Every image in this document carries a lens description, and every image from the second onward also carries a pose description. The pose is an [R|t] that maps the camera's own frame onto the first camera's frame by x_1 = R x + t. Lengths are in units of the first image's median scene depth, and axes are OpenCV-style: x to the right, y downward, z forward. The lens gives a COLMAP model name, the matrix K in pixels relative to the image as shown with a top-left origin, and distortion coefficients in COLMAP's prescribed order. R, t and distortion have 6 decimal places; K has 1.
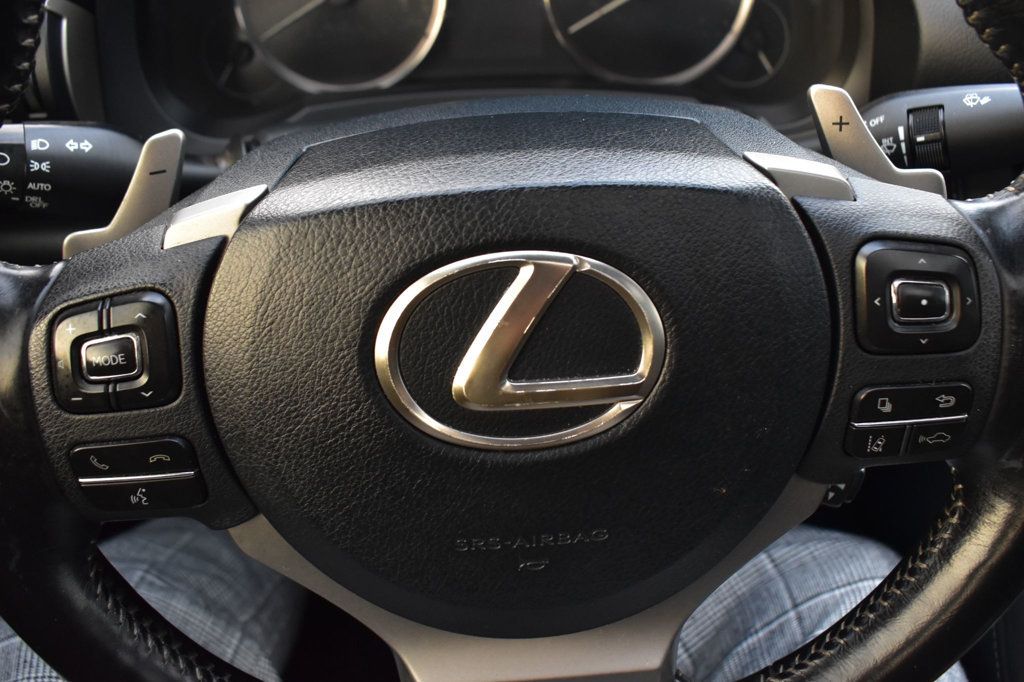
lens RADIAL K [[957.1, 0, 512.0], [0, 957.1, 341.0], [0, 0, 1]] dist [-0.080694, 0.006161]
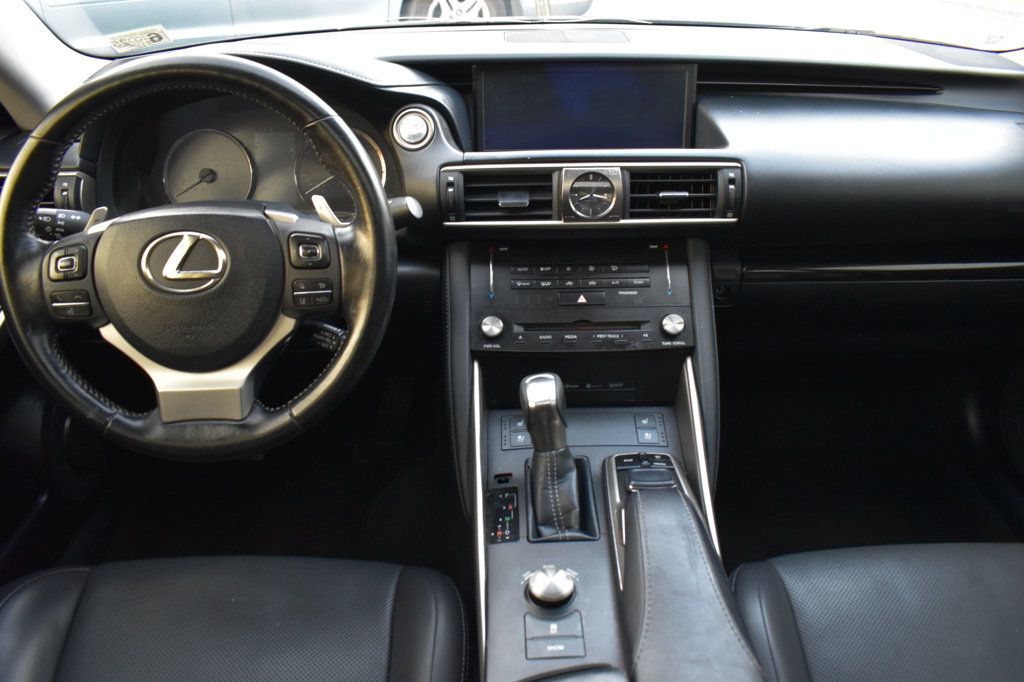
lens RADIAL K [[808.7, 0, 512.0], [0, 808.7, 341.0], [0, 0, 1]] dist [-0.094929, 0.003012]
pose [[0.999713, 0.021763, -0.009985, 1.127474], [-0.023449, 0.974242, -0.224282, 0.829327], [0.004847, 0.224452, 0.974473, -1.550524]]
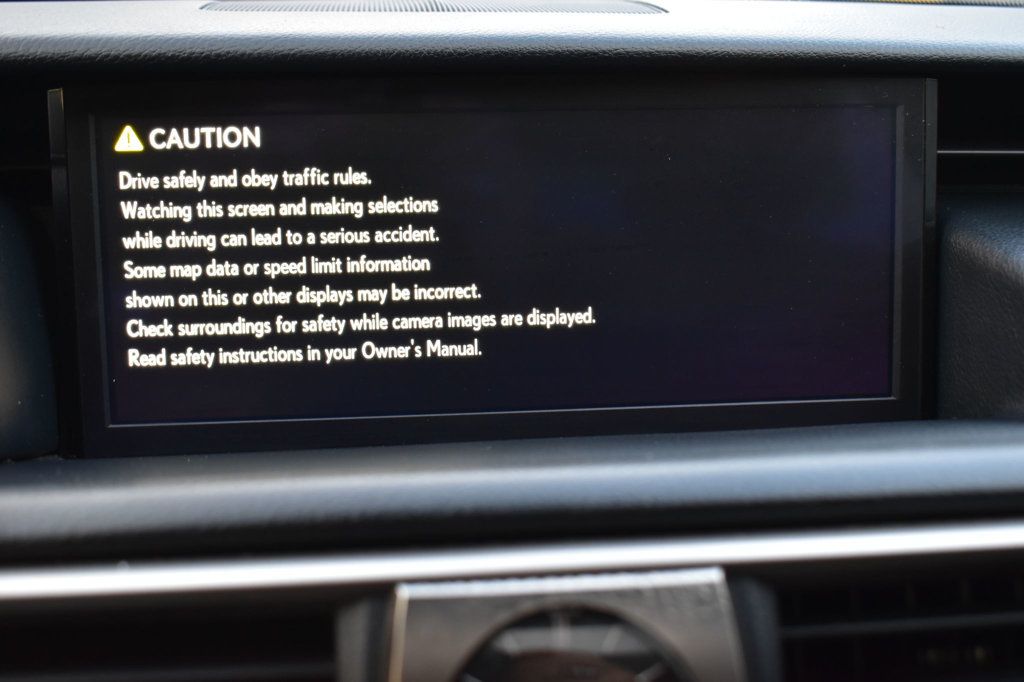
lens RADIAL K [[1320.5, 0, 512.0], [0, 1320.5, 341.0], [0, 0, 1]] dist [-0.024289, -0.057584]
pose [[0.997479, 0.001048, 0.070958, 1.296879], [0.030569, 0.896018, -0.442965, -0.301664], [-0.064044, 0.444017, 0.893727, 0.514131]]
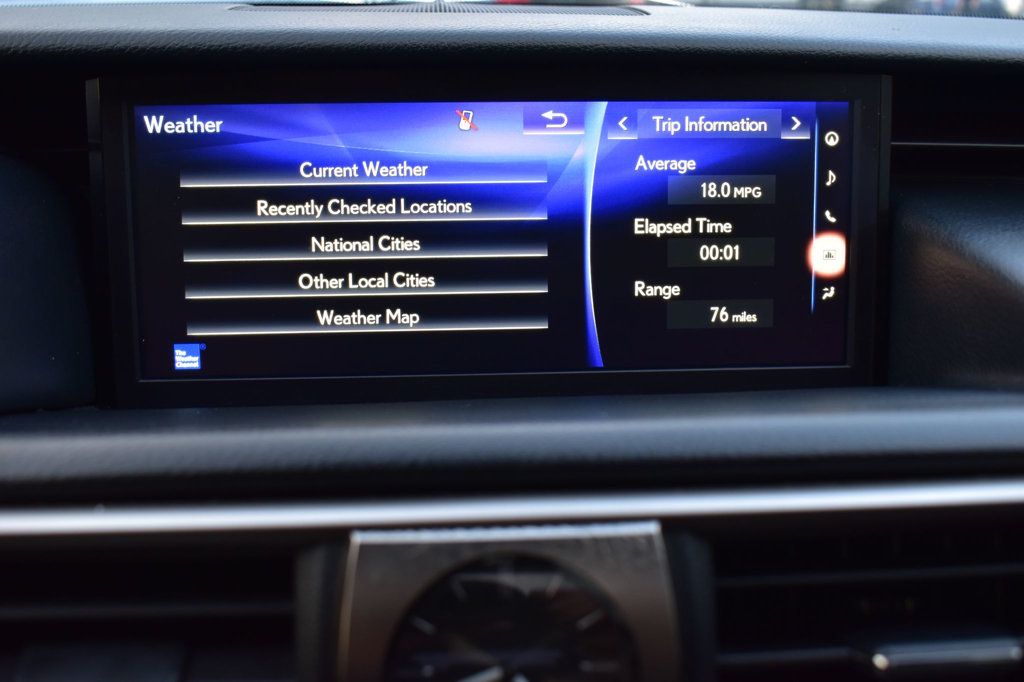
lens RADIAL K [[1122.1, 0, 512.0], [0, 1122.1, 341.0], [0, 0, 1]] dist [-0.056583, -0.001792]
pose [[0.999127, 0.012654, 0.039804, 1.364439], [0.005433, 0.905525, -0.424257, -0.333015], [-0.041413, 0.424103, 0.904666, 0.597947]]
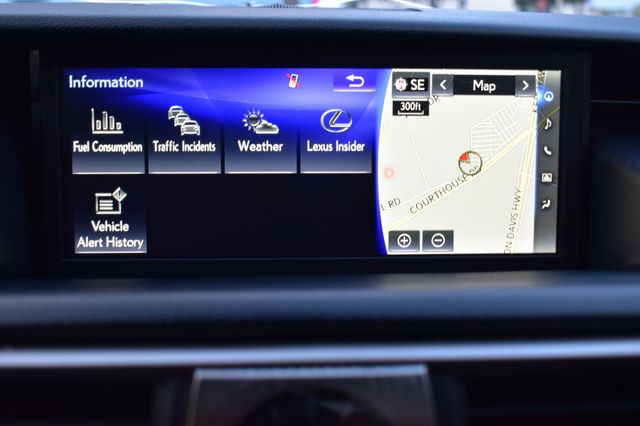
lens RADIAL K [[731.4, 0, 320.0], [0, 731.4, 213.0], [0, 0, 1]] dist [-0.049215, -0.019317]
pose [[0.999369, 0.025788, 0.024434, 1.381620], [-0.011622, 0.887281, -0.461082, -0.363538], [-0.033570, 0.460507, 0.887021, 0.697003]]
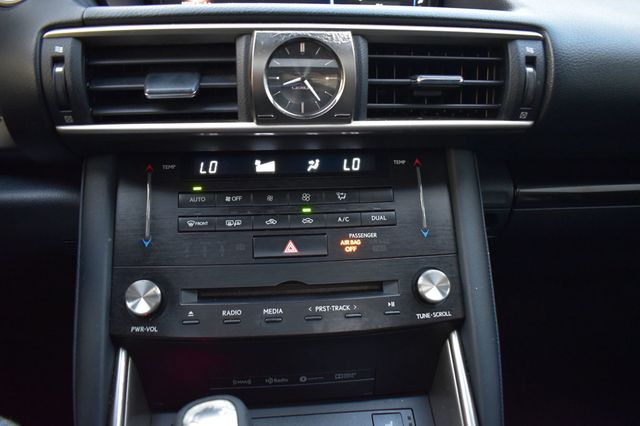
lens RADIAL K [[505.4, 0, 320.0], [0, 505.4, 213.0], [0, 0, 1]] dist [-0.094929, 0.003012]
pose [[0.995823, 0.010380, 0.090713, 1.333661], [0.007419, 0.981033, -0.193700, 0.075214], [-0.091003, 0.193564, 0.976858, 0.349406]]
